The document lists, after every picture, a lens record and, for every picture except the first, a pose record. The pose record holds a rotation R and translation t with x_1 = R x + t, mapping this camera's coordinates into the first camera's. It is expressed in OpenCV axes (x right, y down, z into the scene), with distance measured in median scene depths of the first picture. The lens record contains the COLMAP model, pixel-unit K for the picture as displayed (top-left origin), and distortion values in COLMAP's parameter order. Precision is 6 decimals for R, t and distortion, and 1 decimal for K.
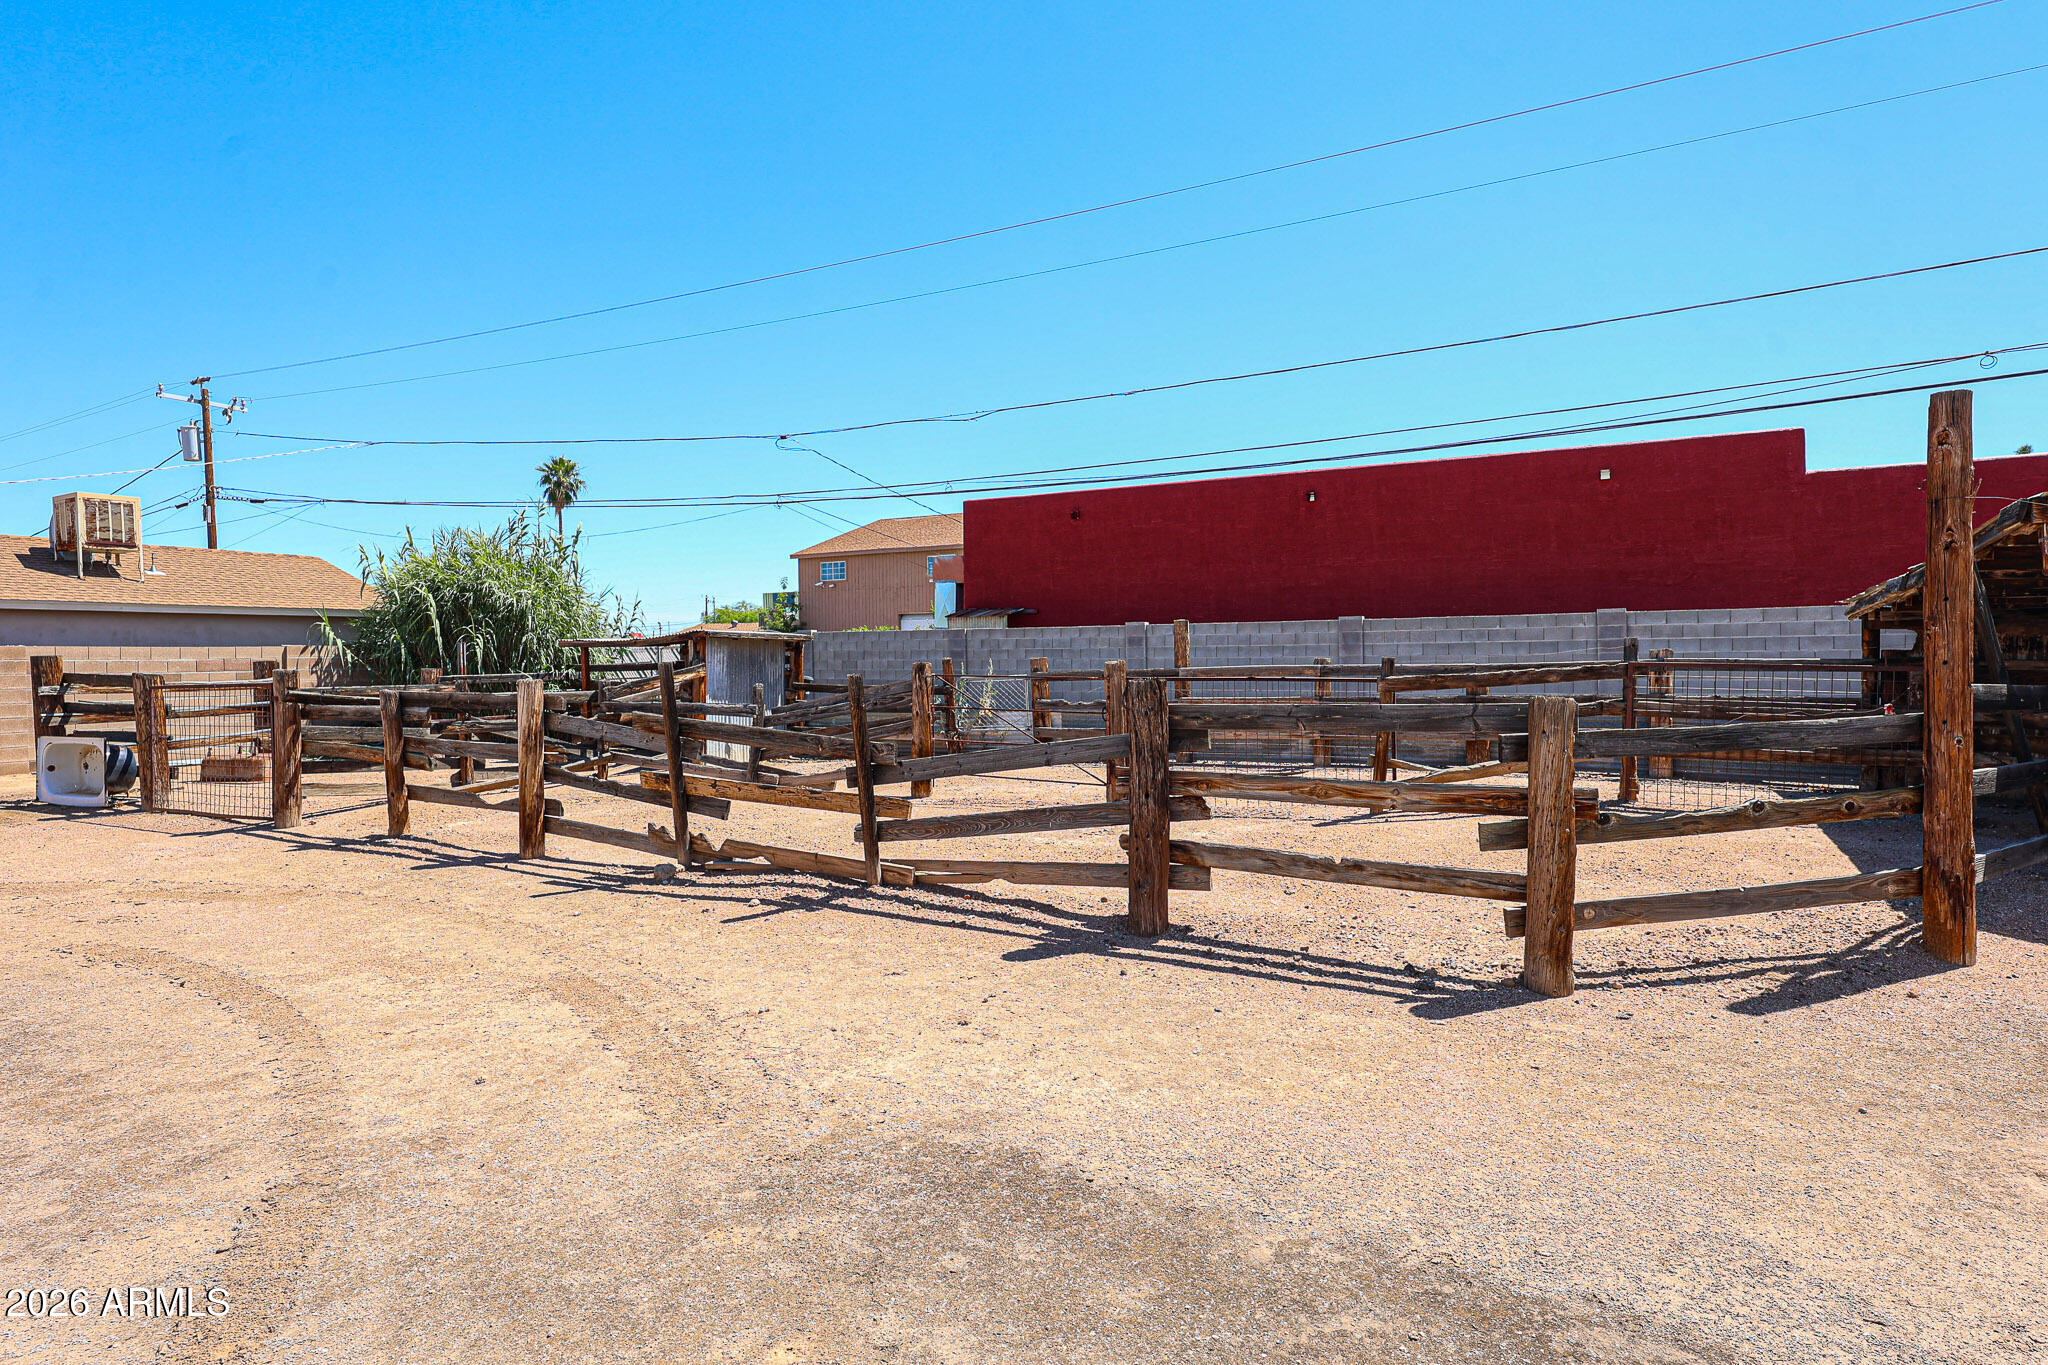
lens RADIAL K [[1039.6, 0, 1019.2], [0, 1039.6, 662.9], [0, 0, 1]] dist [0.000561, -0.000156]
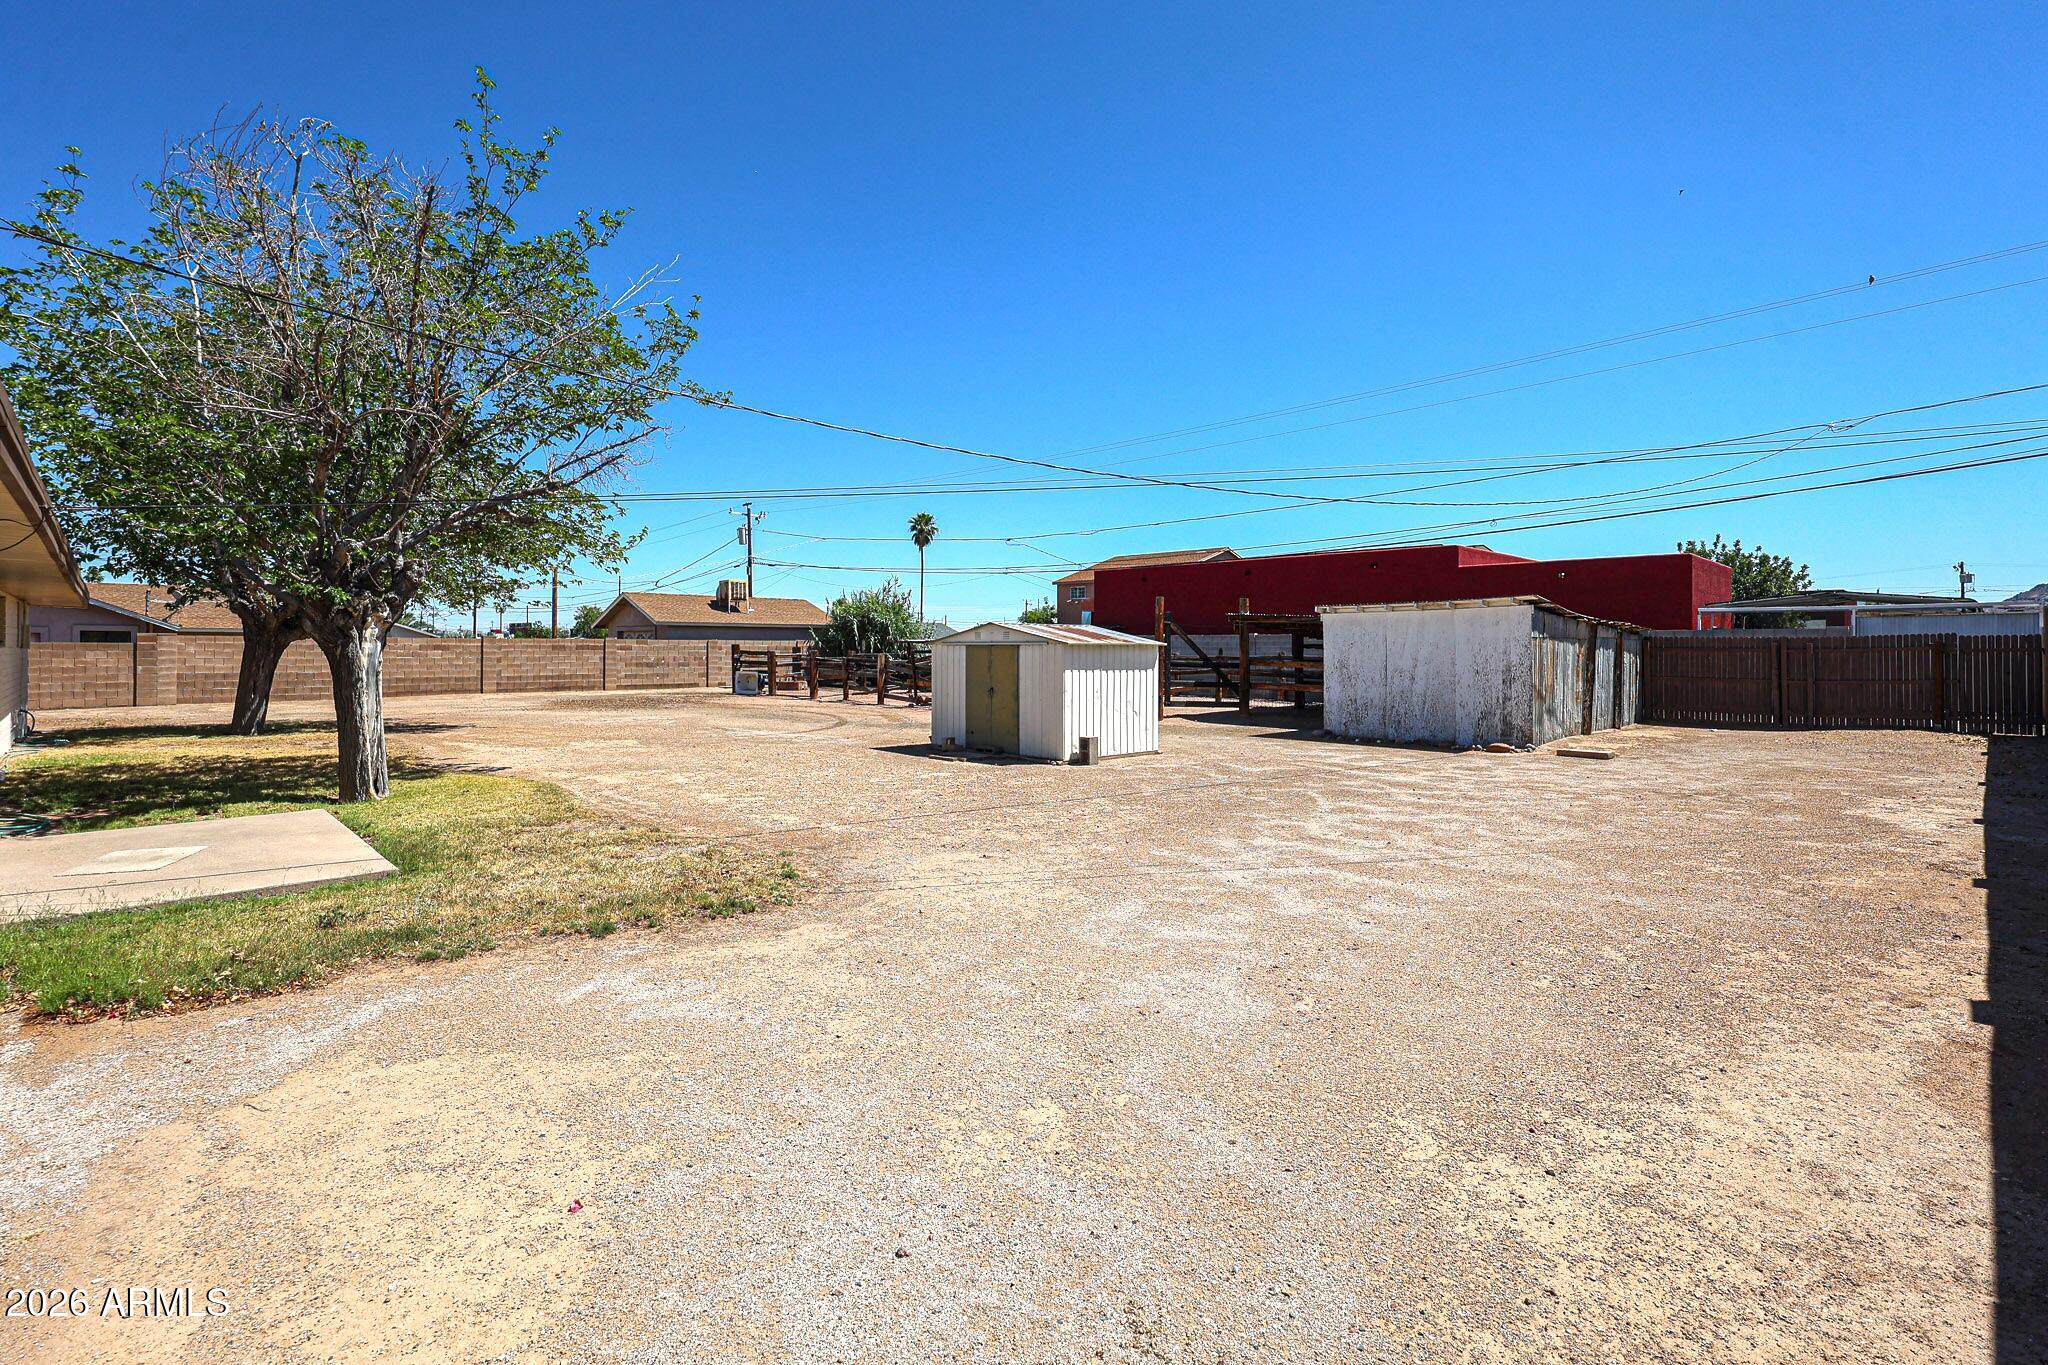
lens RADIAL K [[810.0, 0, 1014.5], [0, 810.0, 641.5], [0, 0, 1]] dist [0.001870, -0.000013]
pose [[0.953541, 0.013217, -0.300975, 0.414156], [-0.017073, 0.999802, -0.010186, -0.003888], [0.300780, 0.014851, 0.953578, -0.780670]]
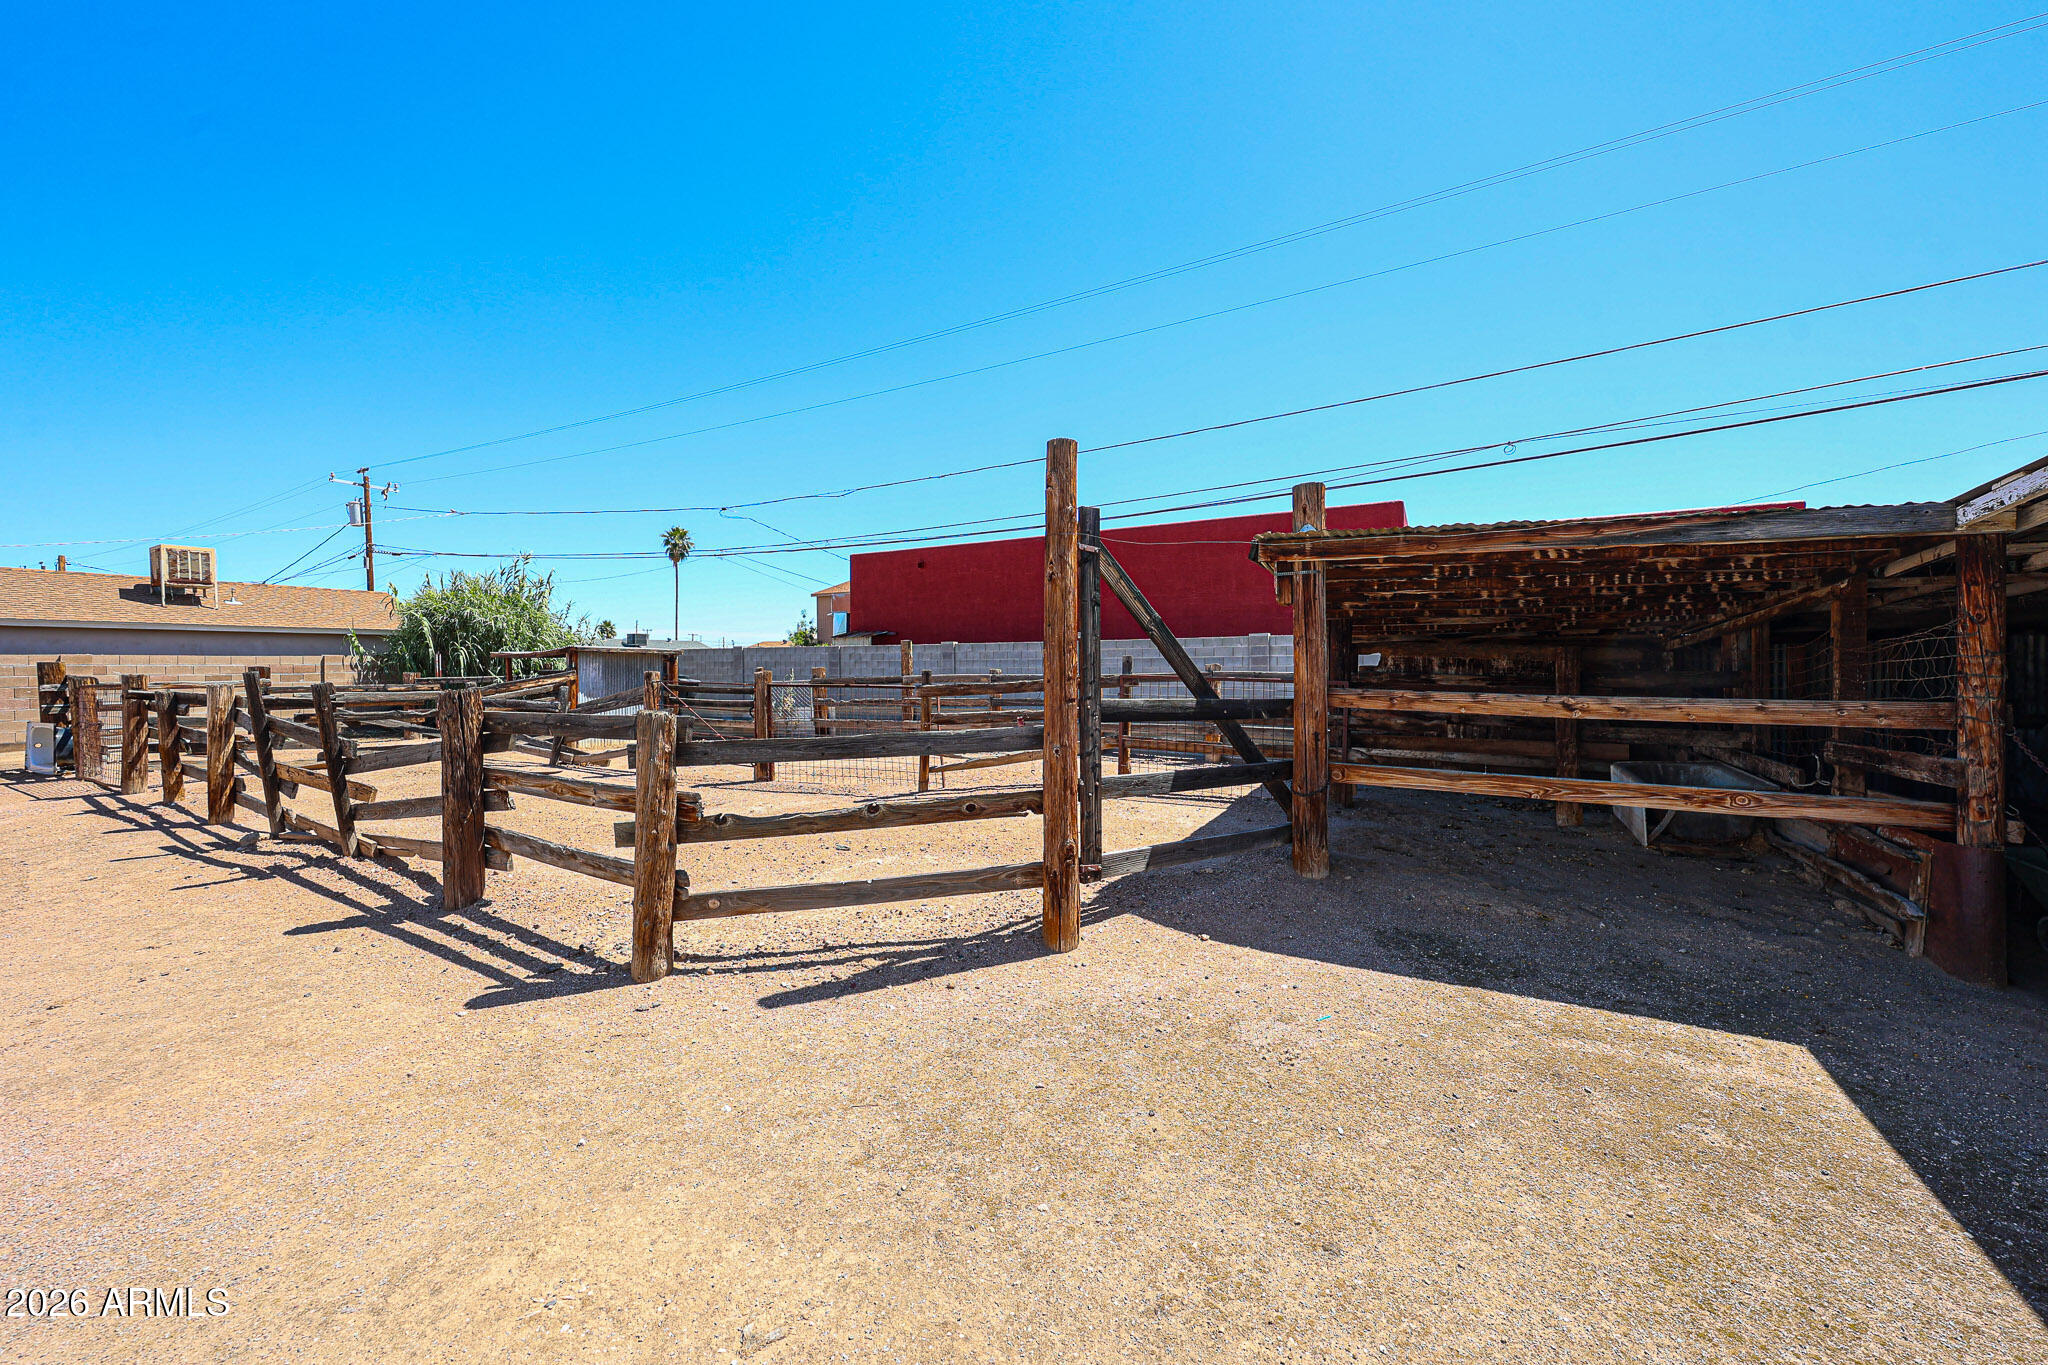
lens RADIAL K [[710.3, 0, 1002.2], [0, 710.3, 667.7], [0, 0, 1]] dist [0.001009, -0.000060]
pose [[0.999917, 0.005576, -0.011654, 0.263500], [-0.005600, 0.999982, -0.002107, -0.004010], [0.011642, 0.002172, 0.999930, 0.072303]]
